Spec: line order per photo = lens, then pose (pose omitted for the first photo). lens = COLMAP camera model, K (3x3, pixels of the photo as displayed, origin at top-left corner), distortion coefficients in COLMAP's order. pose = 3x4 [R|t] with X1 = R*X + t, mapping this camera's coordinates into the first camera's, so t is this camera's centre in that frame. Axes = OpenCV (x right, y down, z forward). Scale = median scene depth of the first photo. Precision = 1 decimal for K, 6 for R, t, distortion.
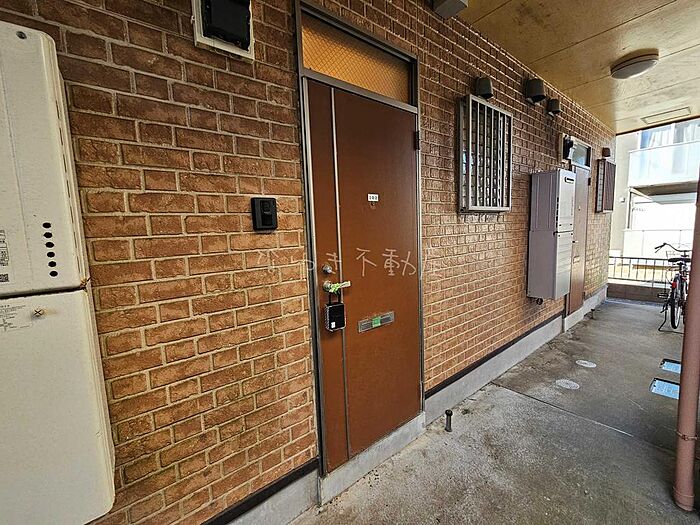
lens RADIAL K [[288.7, 0, 350.2], [0, 288.7, 260.7], [0, 0, 1]] dist [-0.001433, -0.000770]
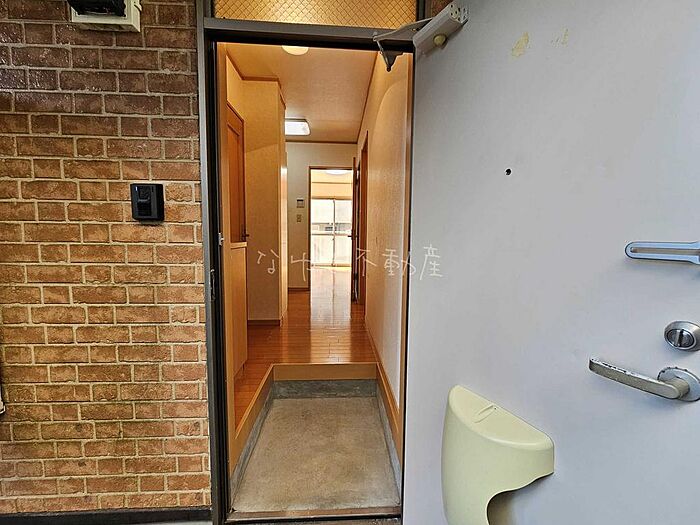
lens RADIAL K [[288.7, 0, 354.0], [0, 288.7, 261.2], [0, 0, 1]] dist [-0.001433, -0.000770]
pose [[0.822189, 0.097227, -0.560850, 0.775694], [-0.107117, 0.994129, 0.015308, -0.070755], [0.559045, 0.047490, 0.827776, 0.687734]]
